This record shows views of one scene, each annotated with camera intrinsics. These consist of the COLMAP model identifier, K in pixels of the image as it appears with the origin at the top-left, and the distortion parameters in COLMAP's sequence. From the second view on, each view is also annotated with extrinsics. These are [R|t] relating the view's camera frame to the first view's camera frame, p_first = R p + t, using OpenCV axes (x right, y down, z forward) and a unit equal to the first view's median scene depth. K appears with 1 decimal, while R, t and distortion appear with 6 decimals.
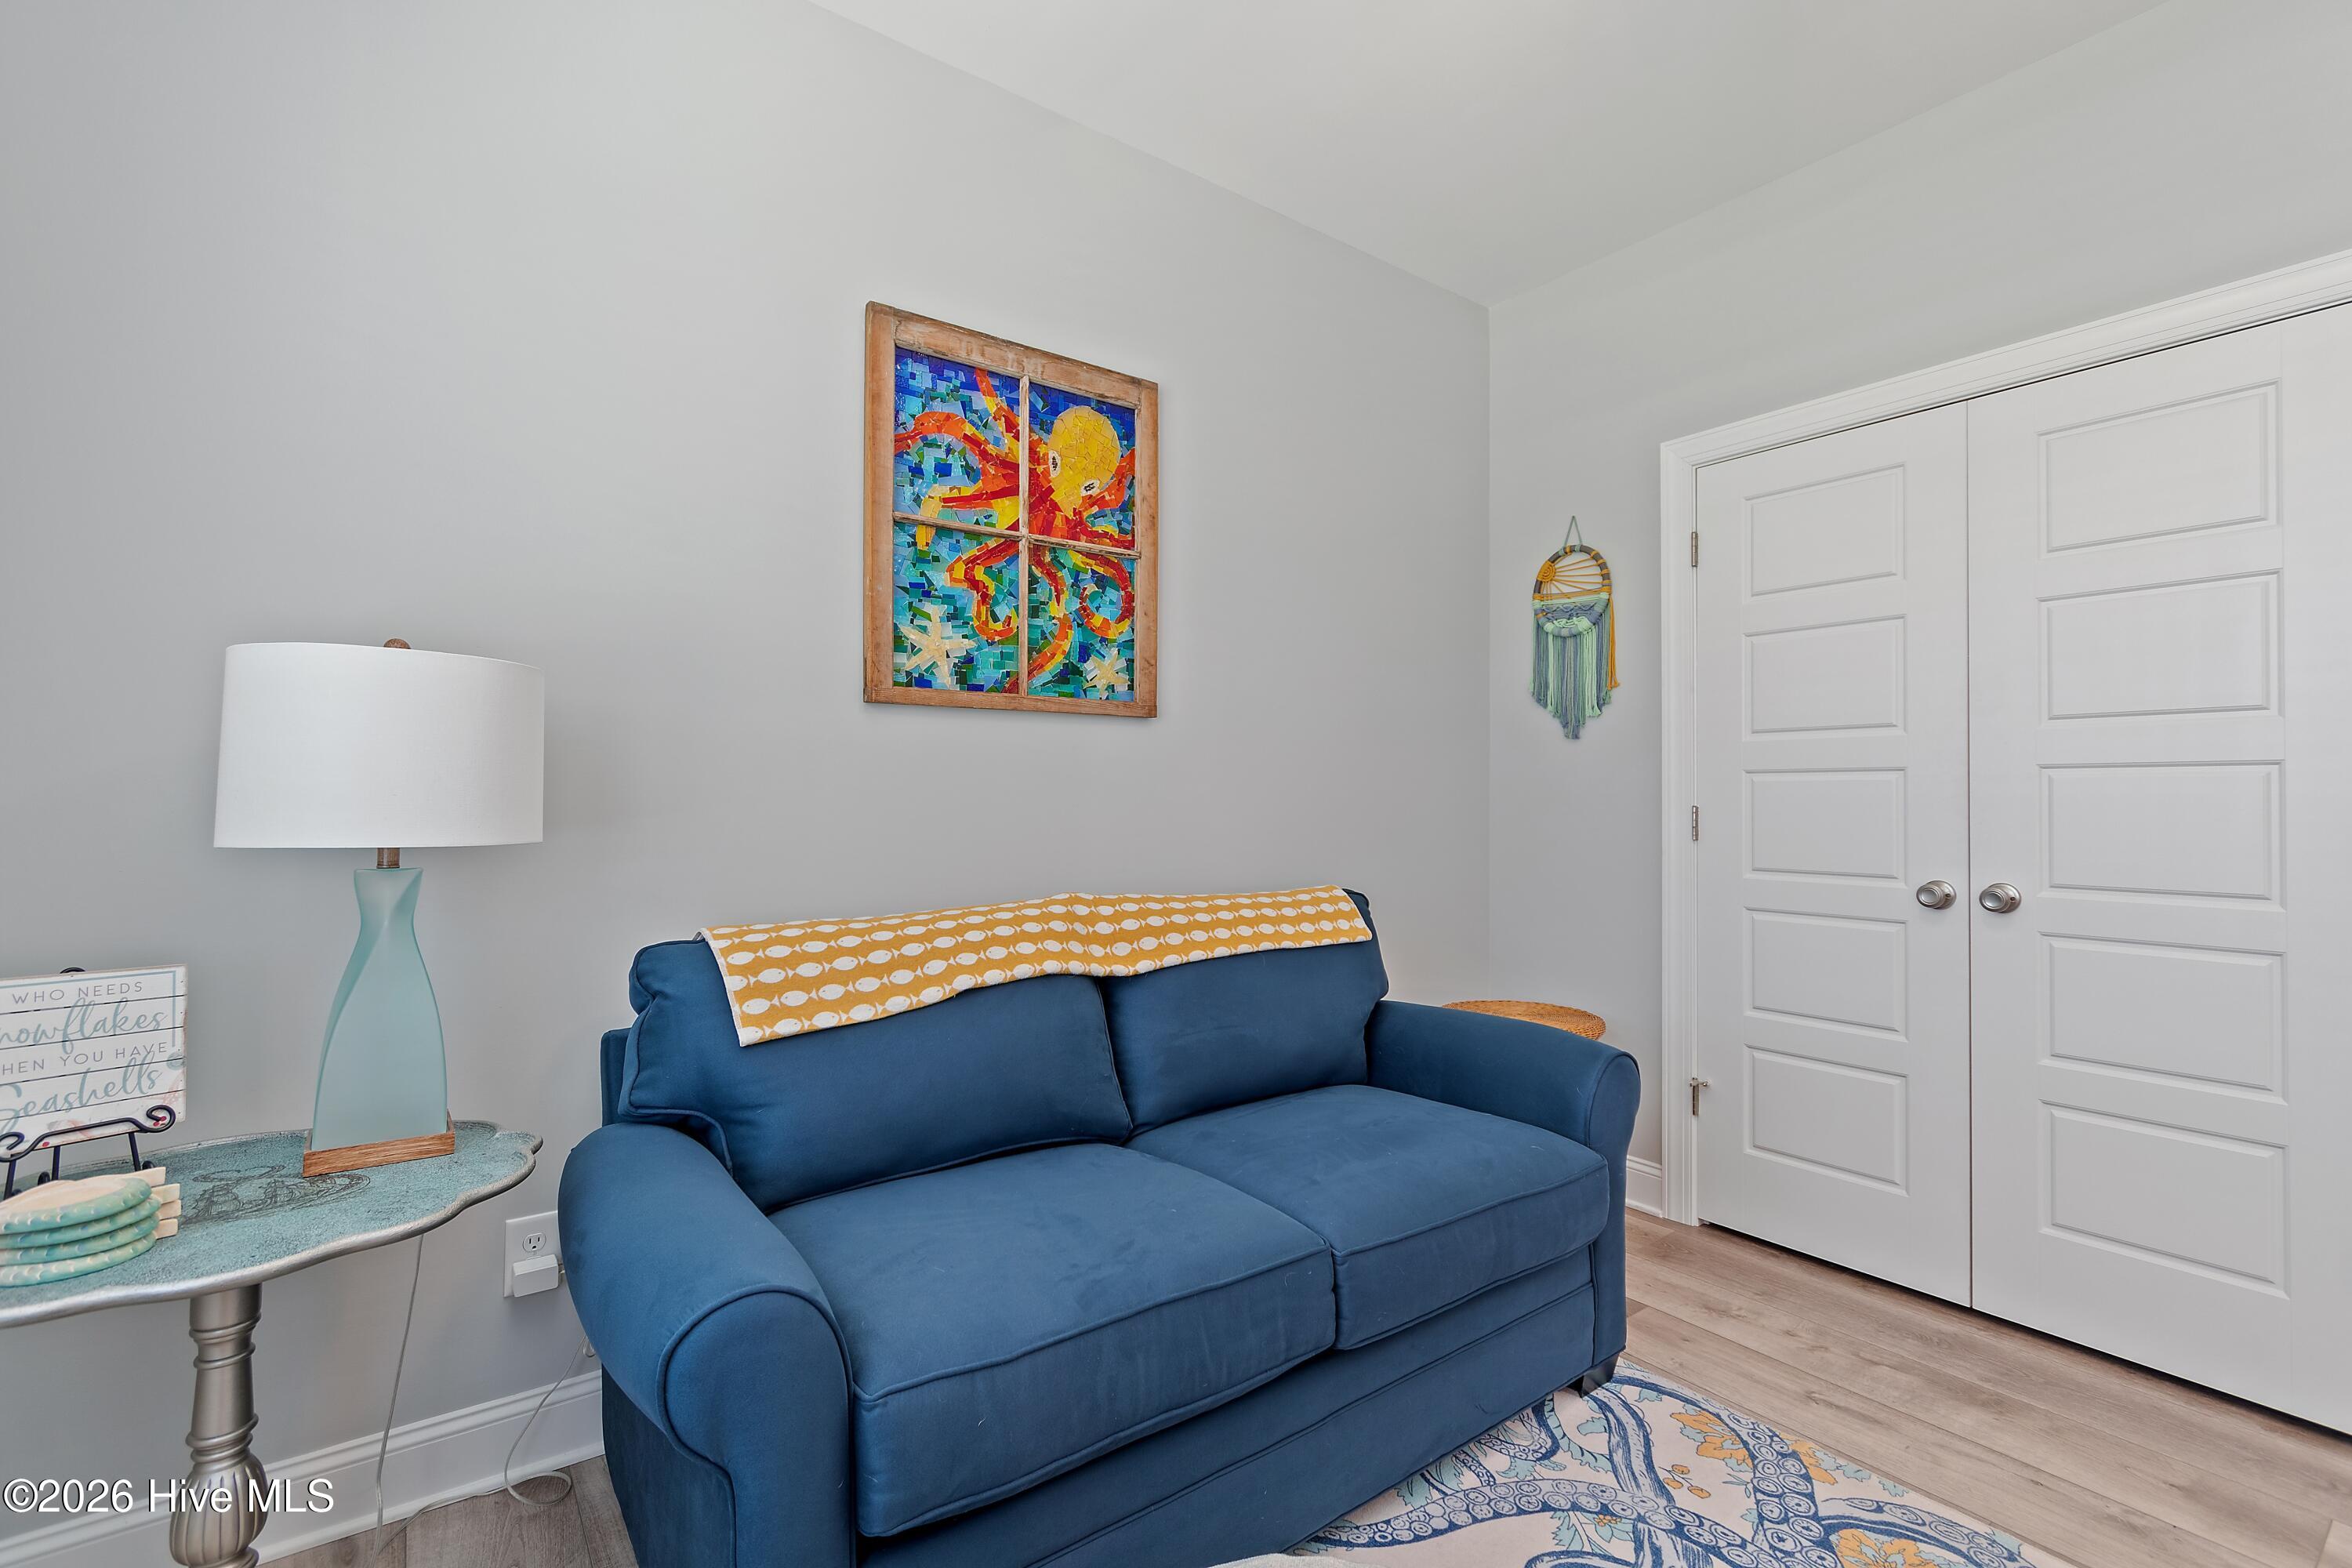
lens RADIAL K [[1036.6, 0, 1171.9], [0, 1036.6, 783.4], [0, 0, 1]] dist [0.000260, 0.000245]
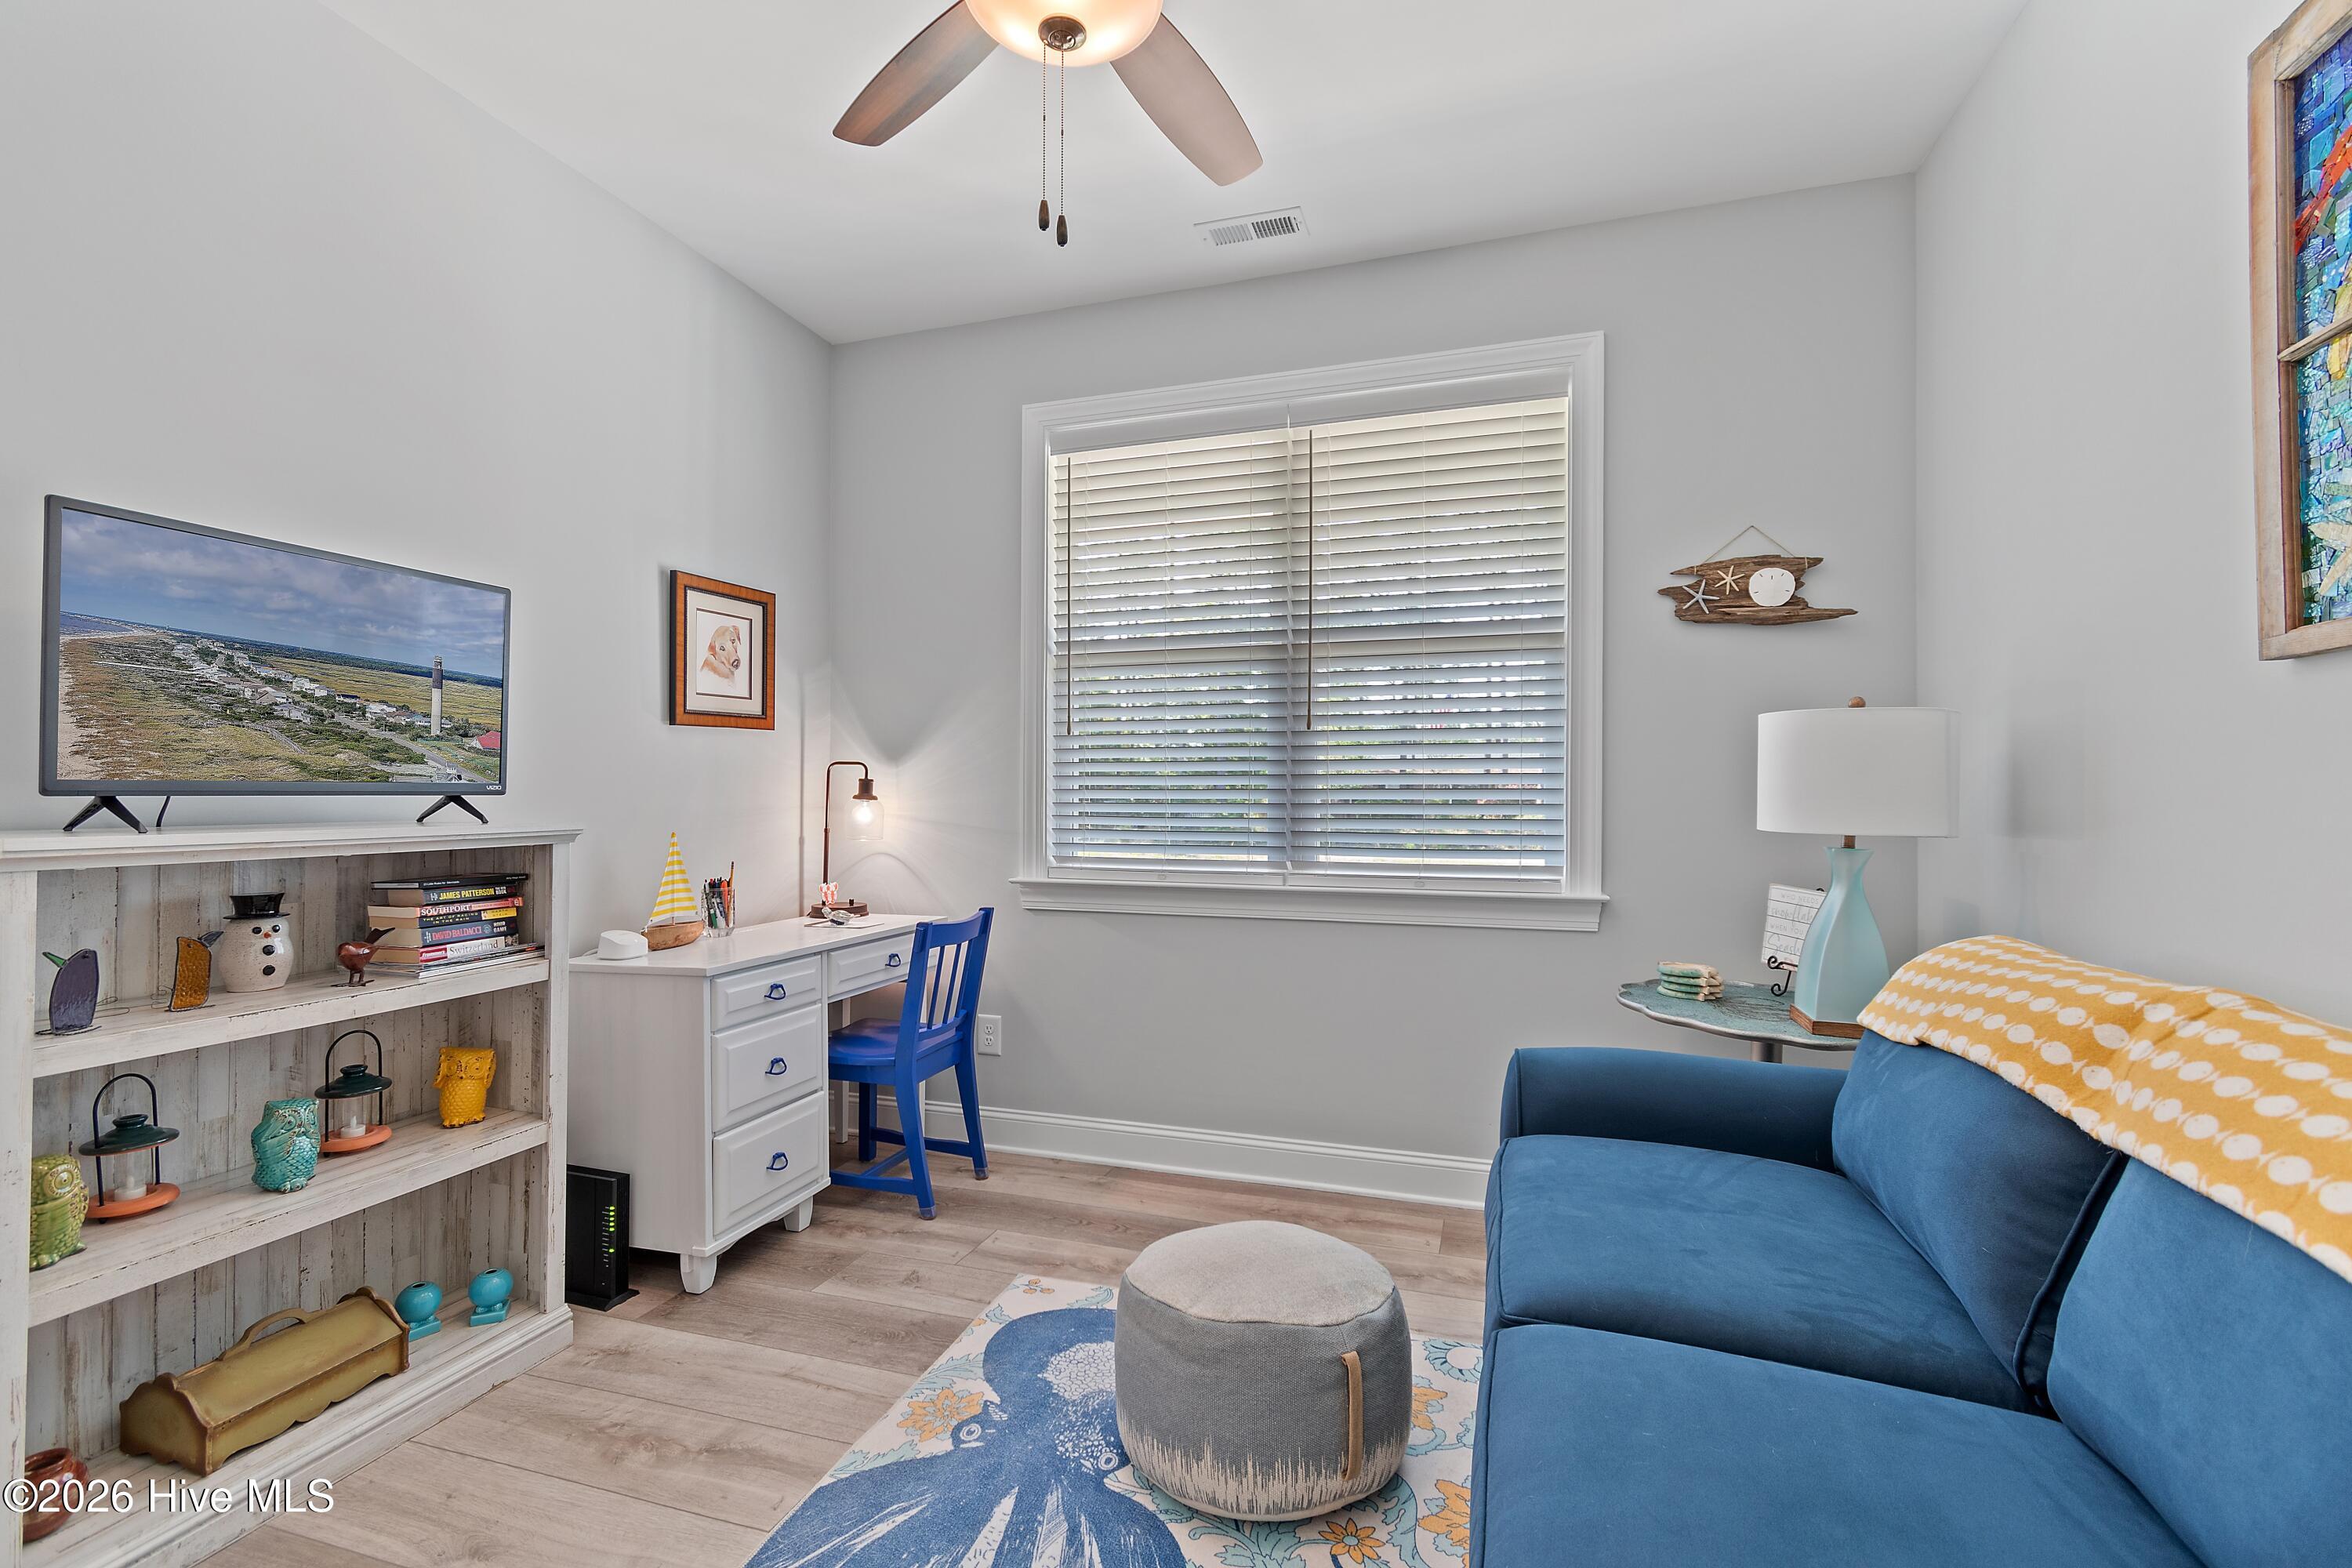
lens RADIAL K [[1036.6, 0, 1171.9], [0, 1036.6, 783.4], [0, 0, 1]] dist [0.000260, 0.000245]
pose [[-0.813218, -0.010456, -0.581865, 0.597235], [0.001520, 0.999797, -0.020091, 0.009711], [0.581957, -0.017223, -0.813037, 1.042614]]
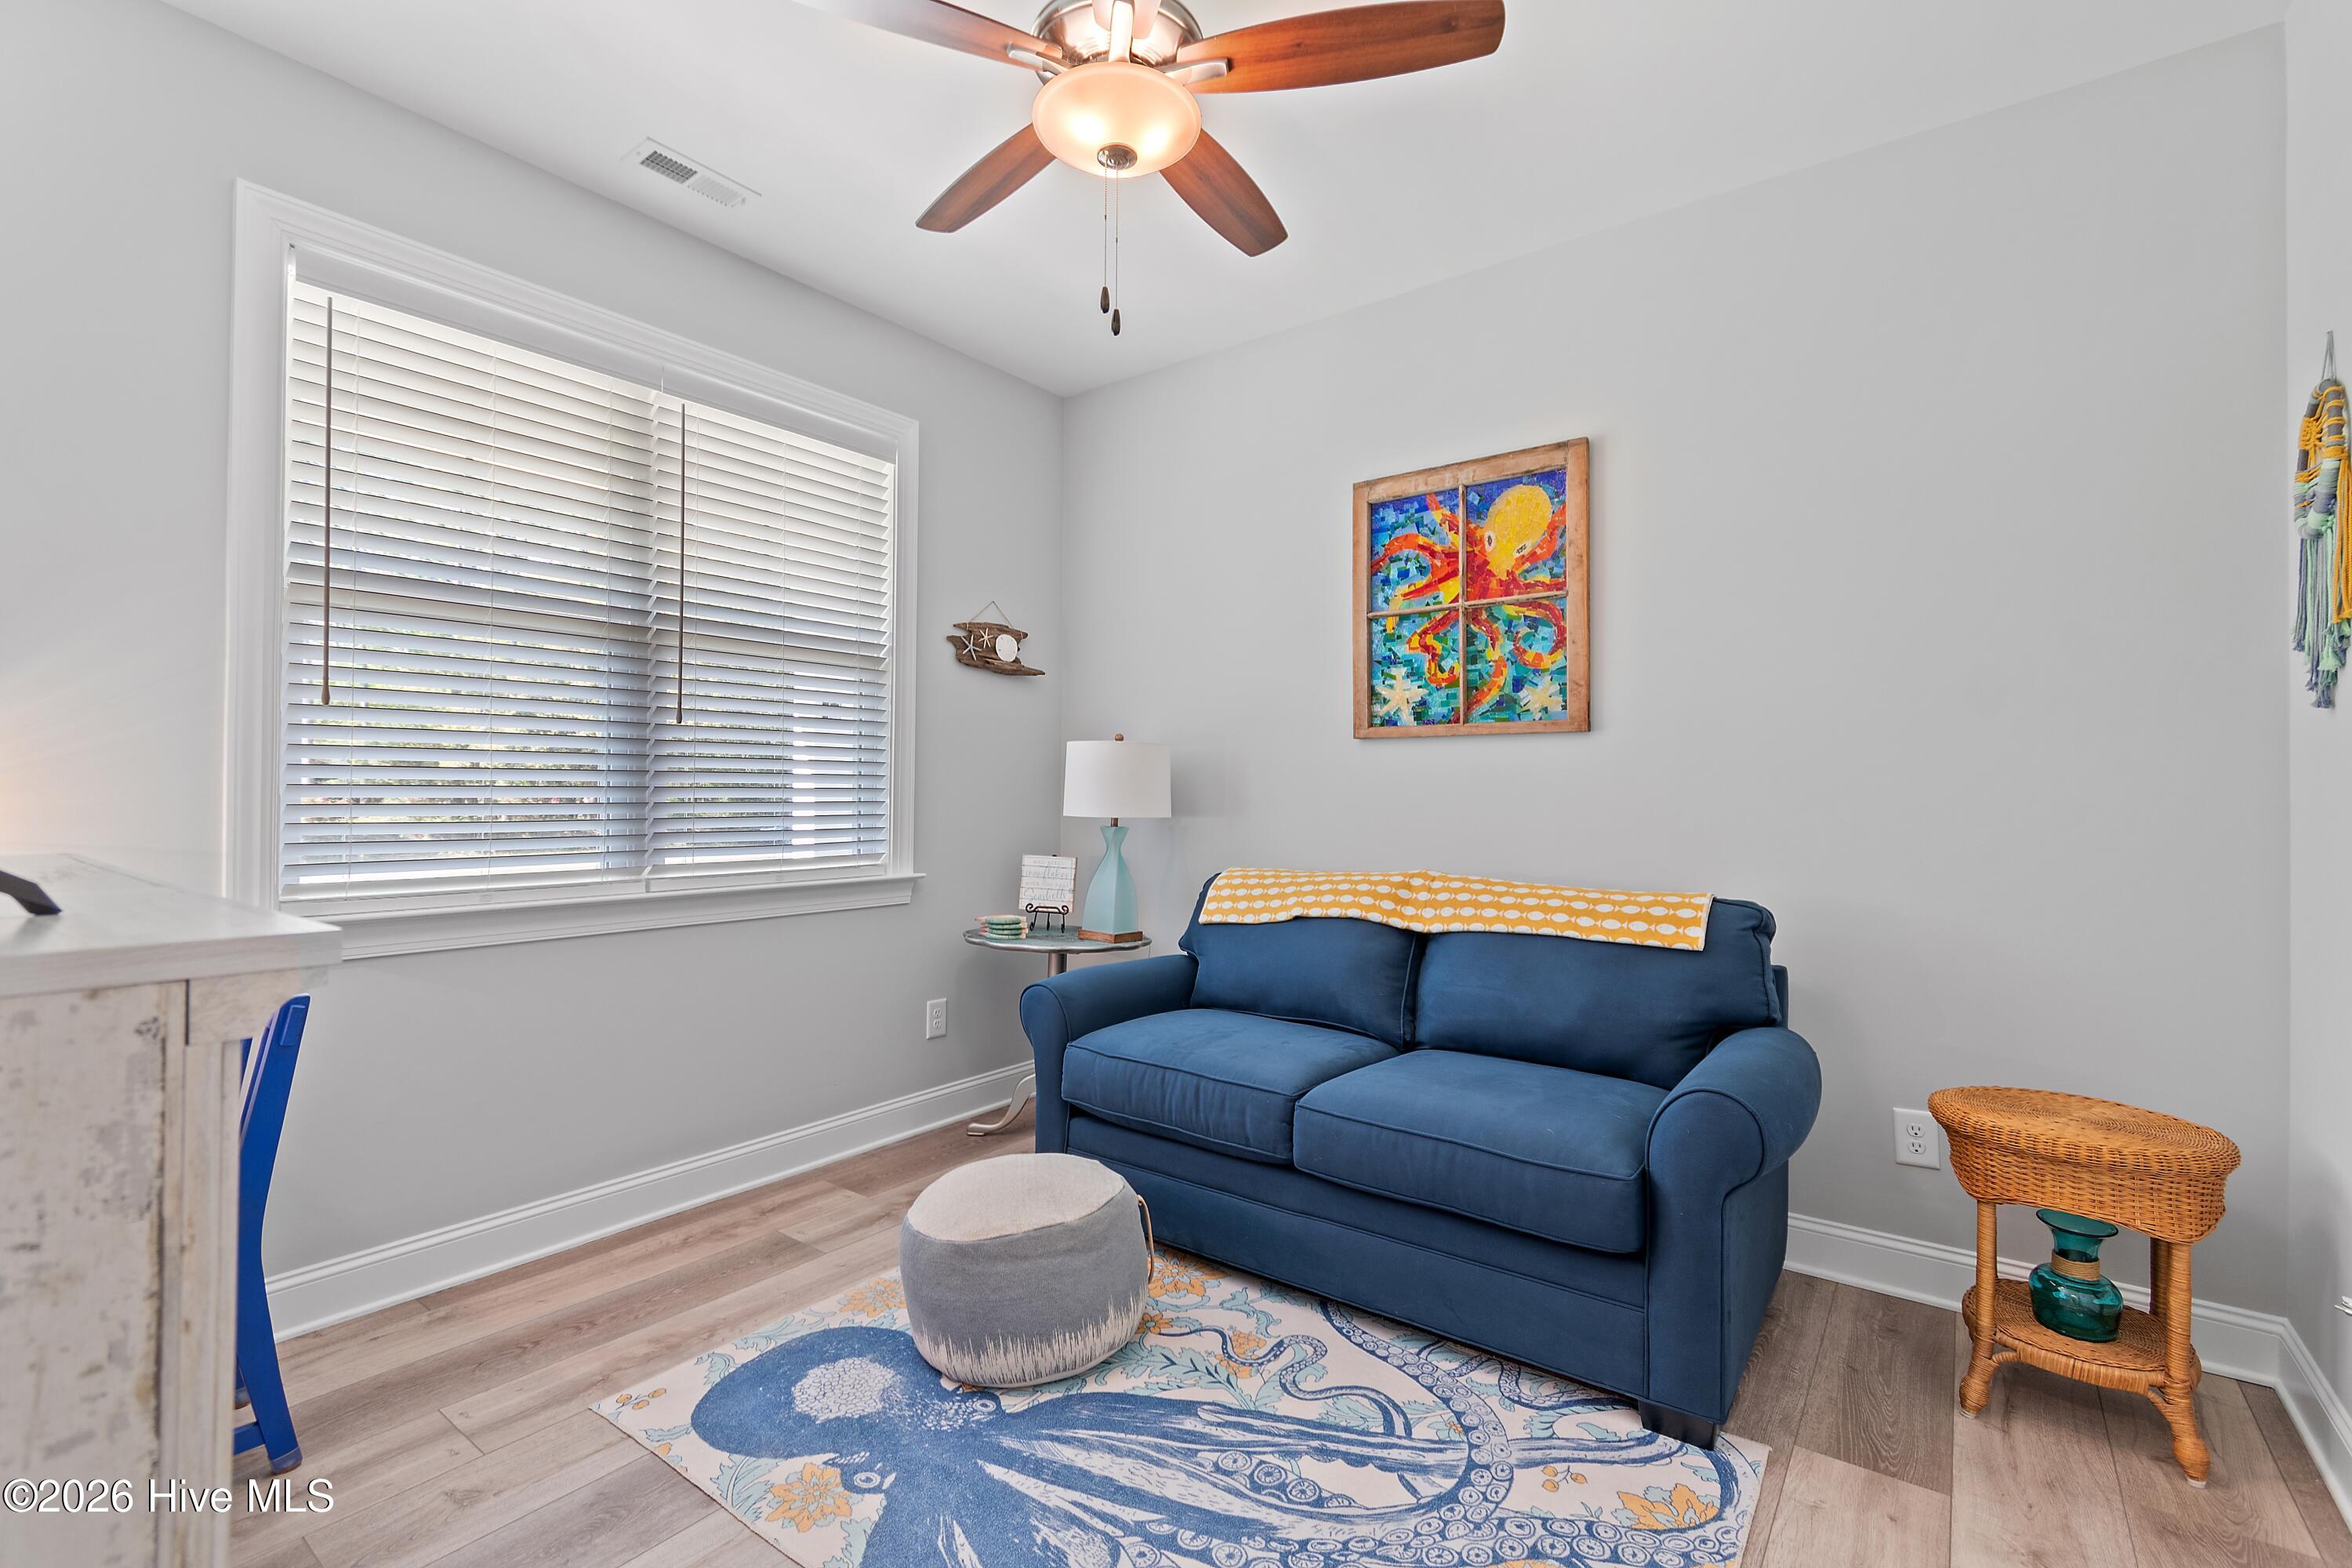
lens RADIAL K [[1036.6, 0, 1171.9], [0, 1036.6, 783.4], [0, 0, 1]] dist [0.000260, 0.000245]
pose [[0.280970, -0.011315, -0.959650, 1.047806], [0.005871, 0.999932, -0.010071, 0.002558], [0.959699, -0.002805, 0.281018, 0.272245]]
